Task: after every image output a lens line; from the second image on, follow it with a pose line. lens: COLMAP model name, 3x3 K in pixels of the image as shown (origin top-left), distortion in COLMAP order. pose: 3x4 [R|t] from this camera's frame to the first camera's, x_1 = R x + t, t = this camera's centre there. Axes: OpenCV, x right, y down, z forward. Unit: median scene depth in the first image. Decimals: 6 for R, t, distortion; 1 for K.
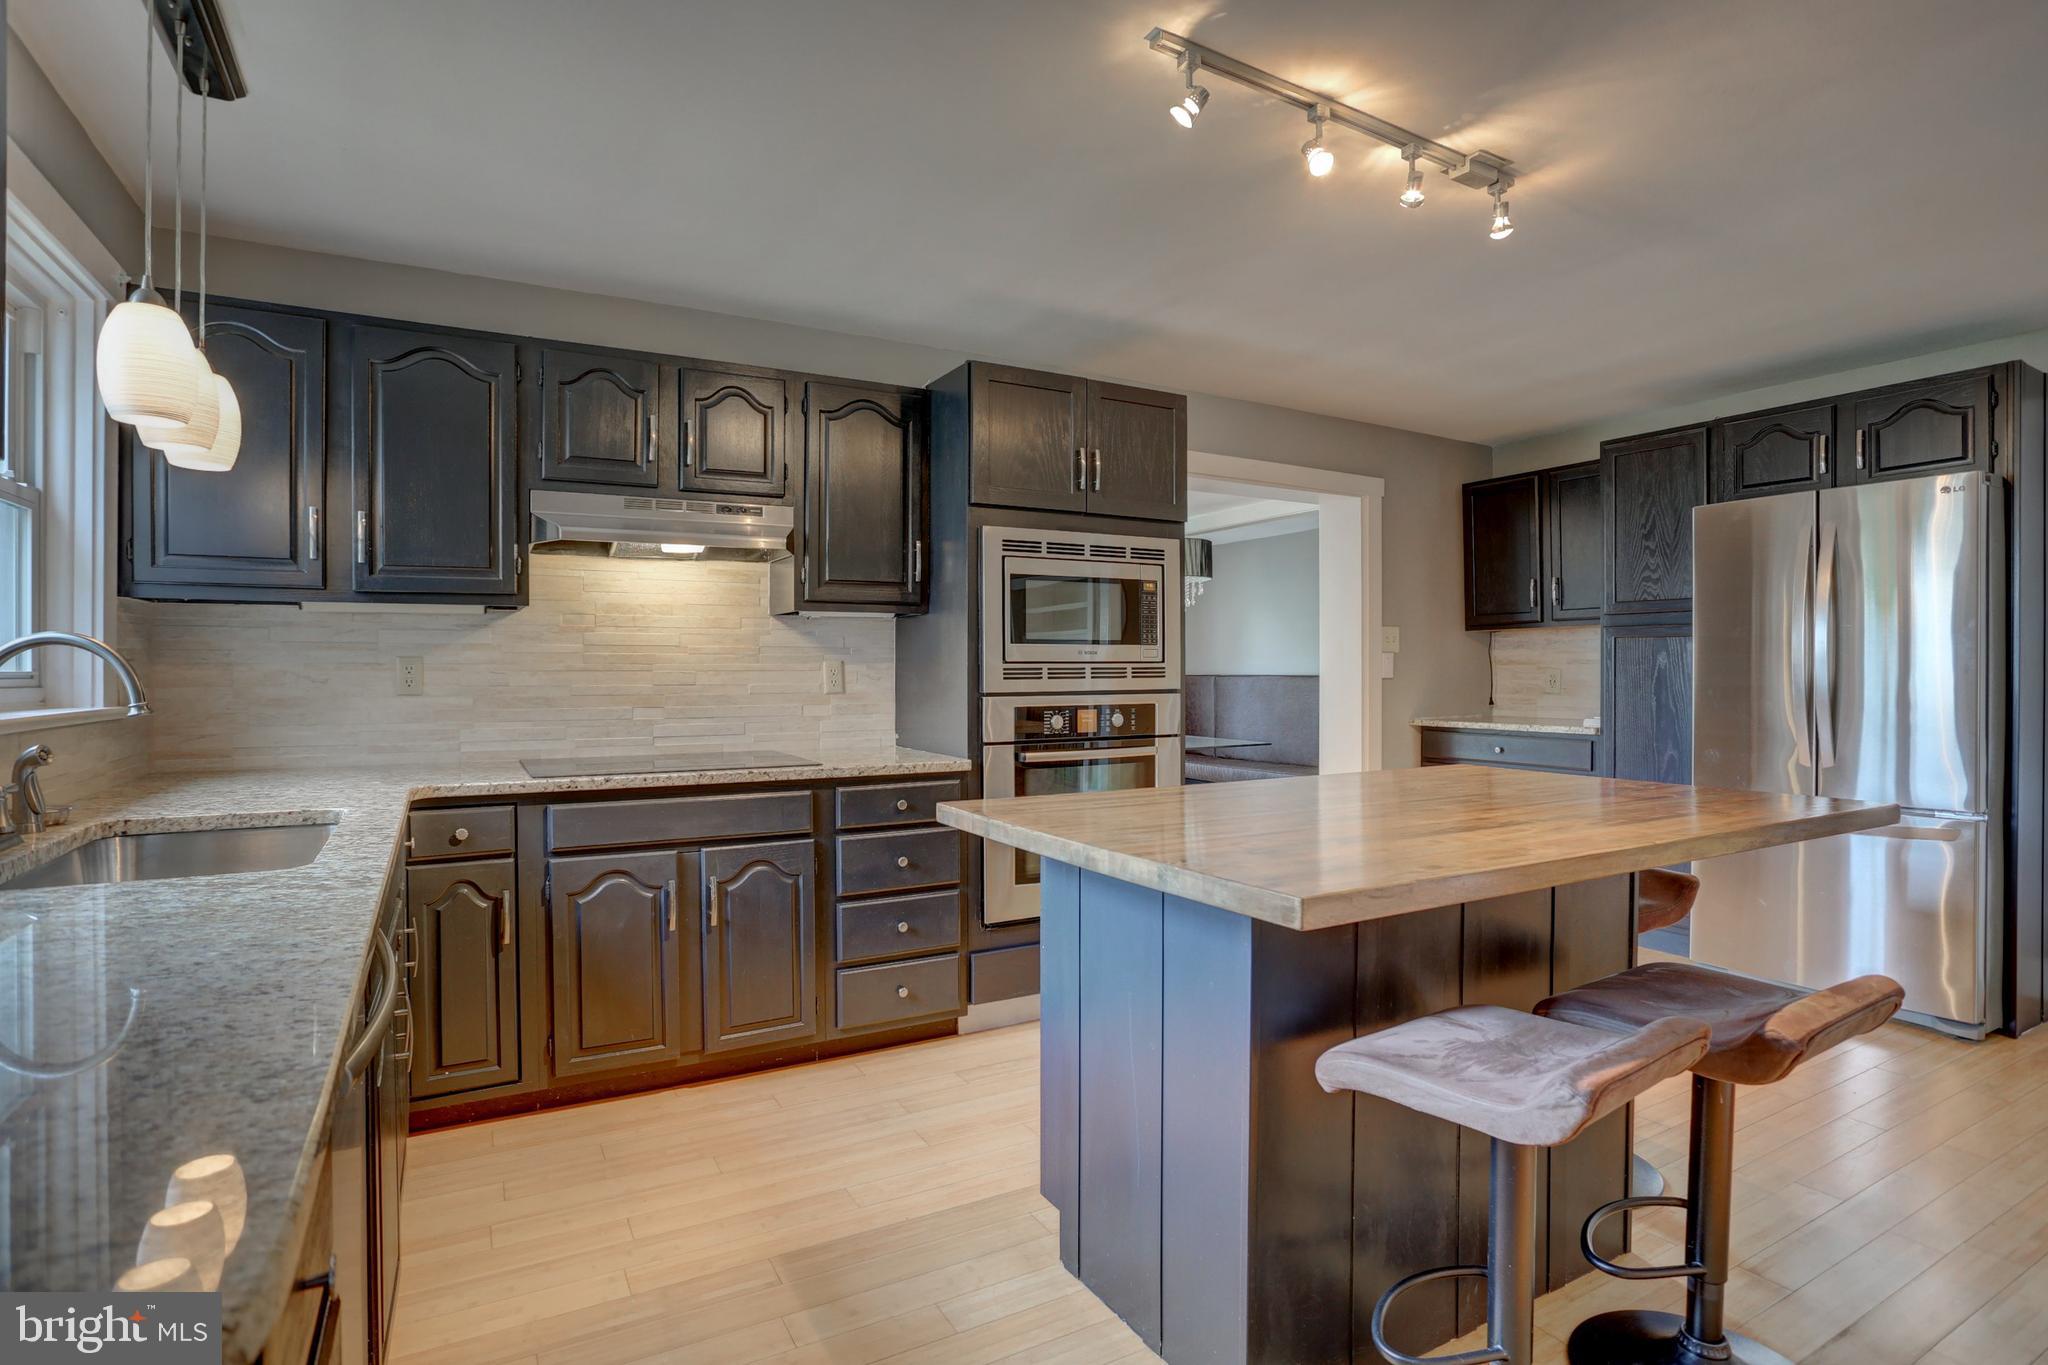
lens RADIAL K [[998.4, 0, 1024.0], [0, 998.4, 682.5], [0, 0, 1]] dist [-0.061530, 0.024658]
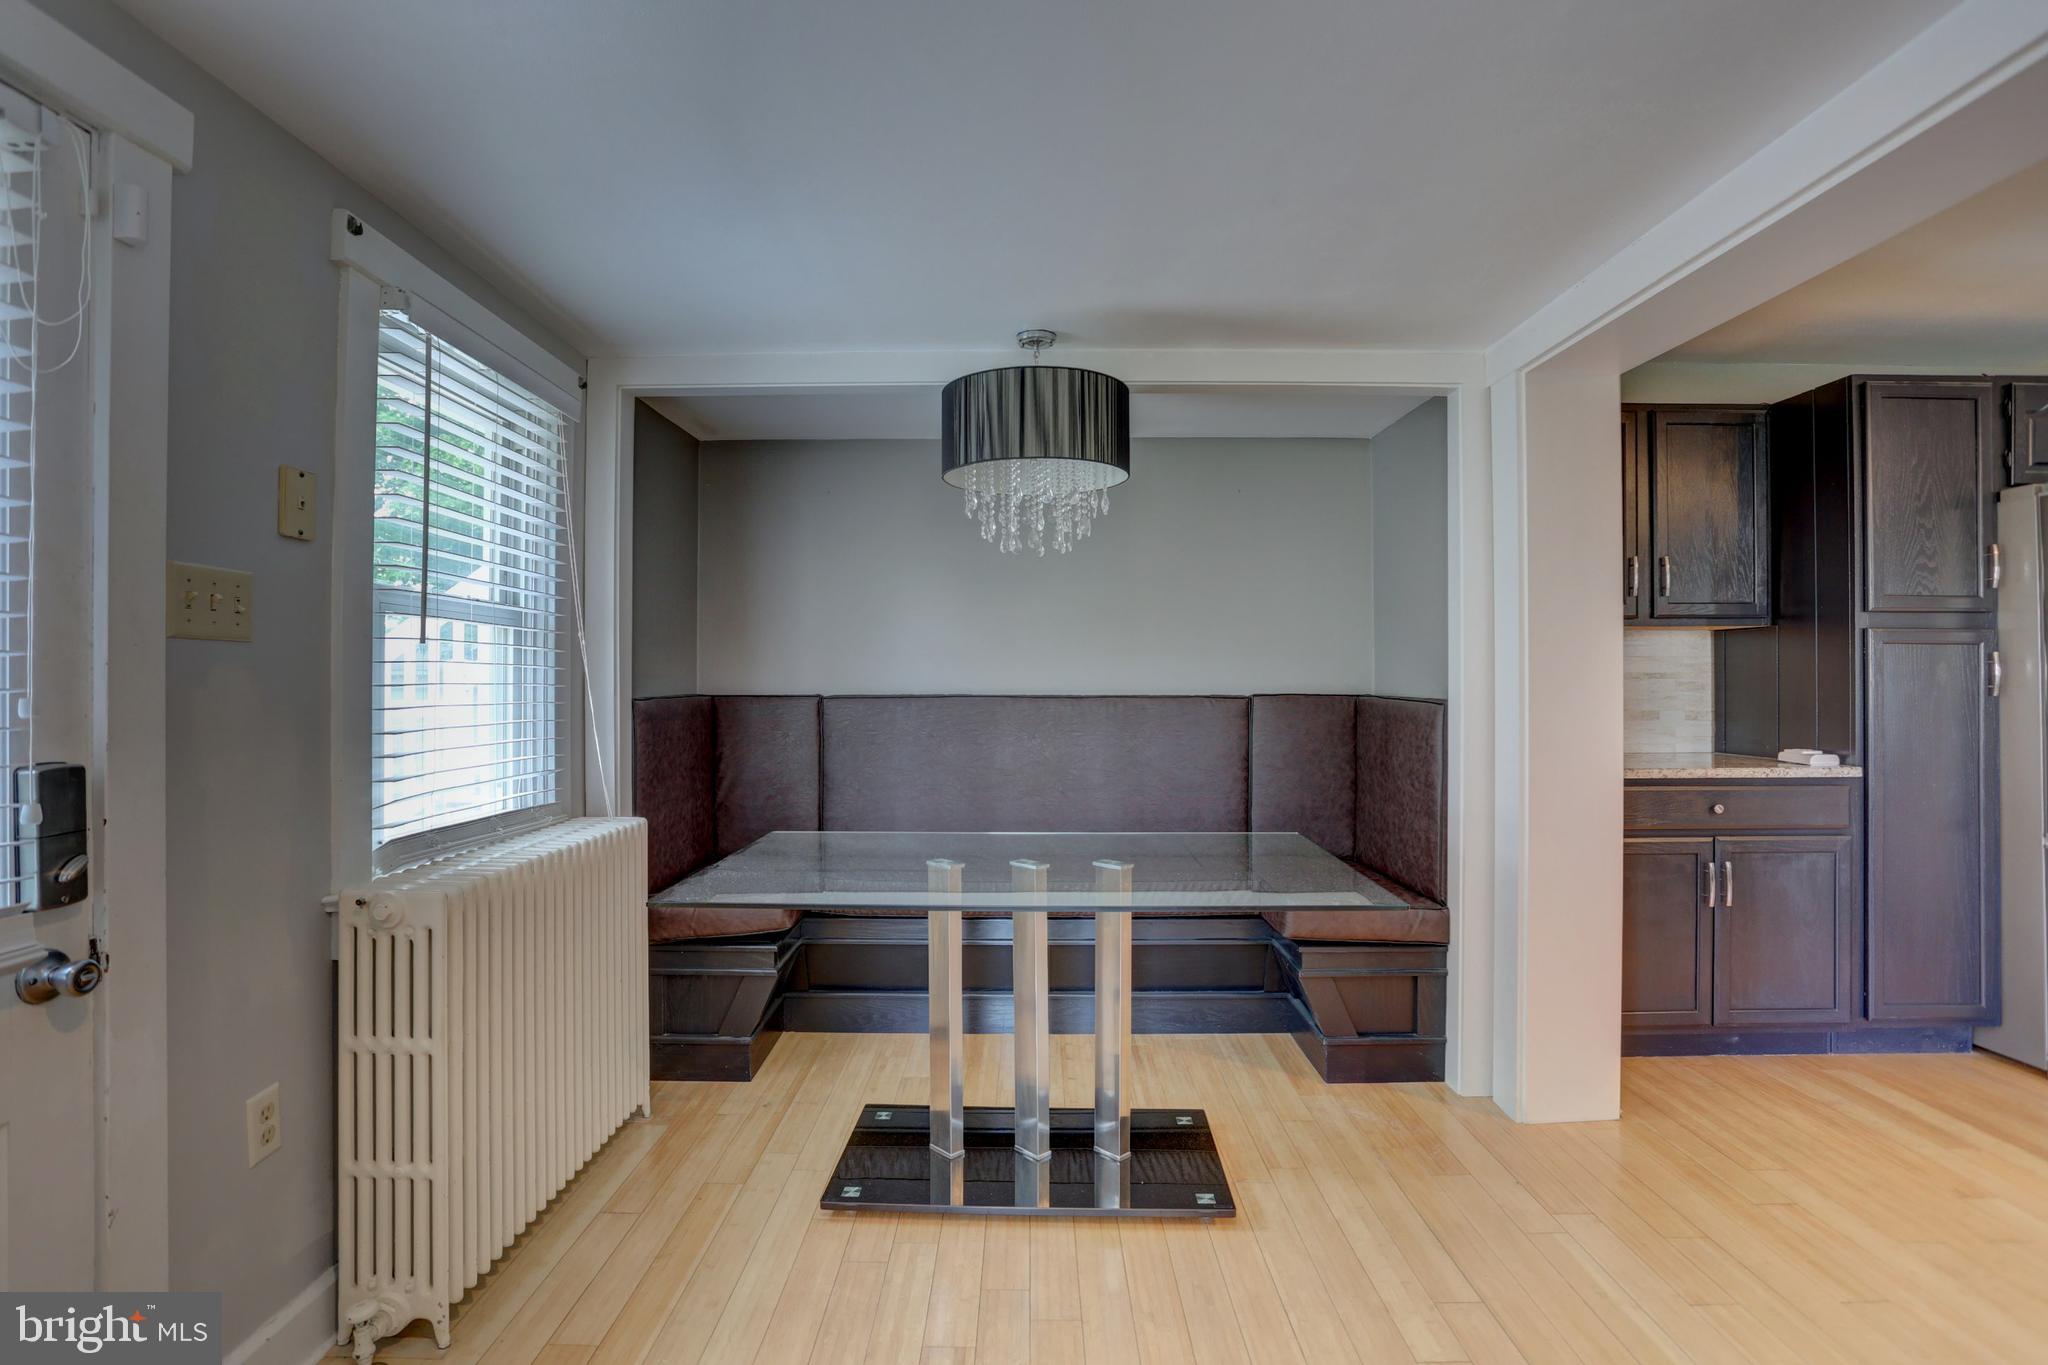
lens RADIAL K [[998.4, 0, 1024.0], [0, 998.4, 682.5], [0, 0, 1]] dist [-0.061530, 0.024658]
pose [[0.495034, 0.003976, 0.868864, -0.316647], [0.008462, 0.999920, -0.009398, -0.013824], [-0.868832, 0.012005, 0.494961, 1.102566]]
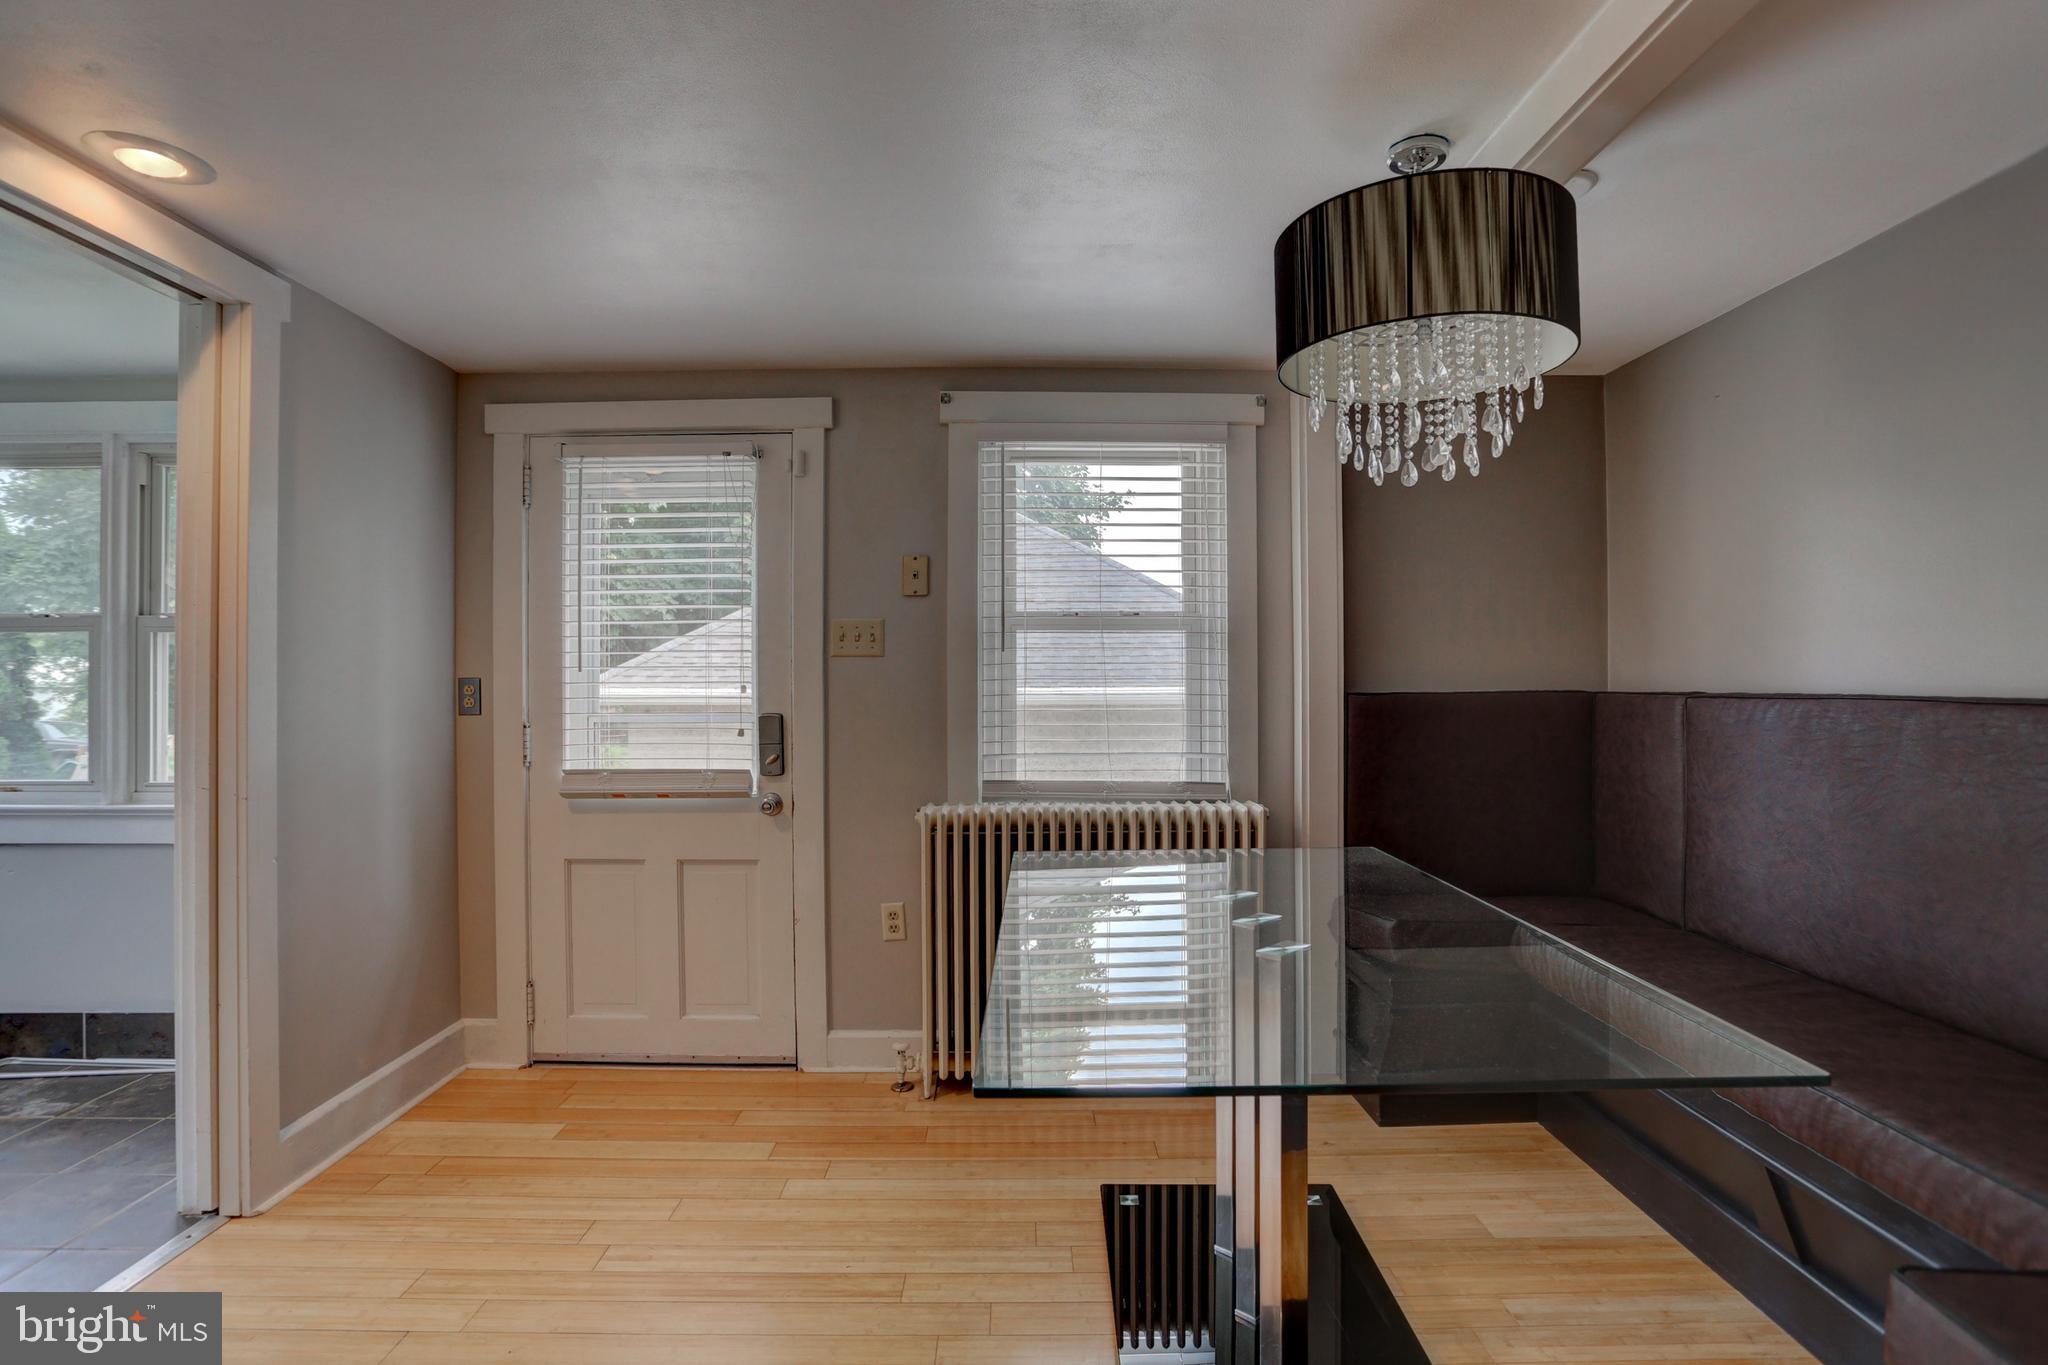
lens RADIAL K [[1040.0, 0, 1024.0], [0, 1040.0, 682.5], [0, 0, 1]] dist [-0.053687, 0.000917]
pose [[0.874124, 0.002210, -0.485697, 0.269687], [-0.005366, 0.999973, -0.005107, -0.013765], [0.485673, 0.007071, 0.874112, 0.957578]]
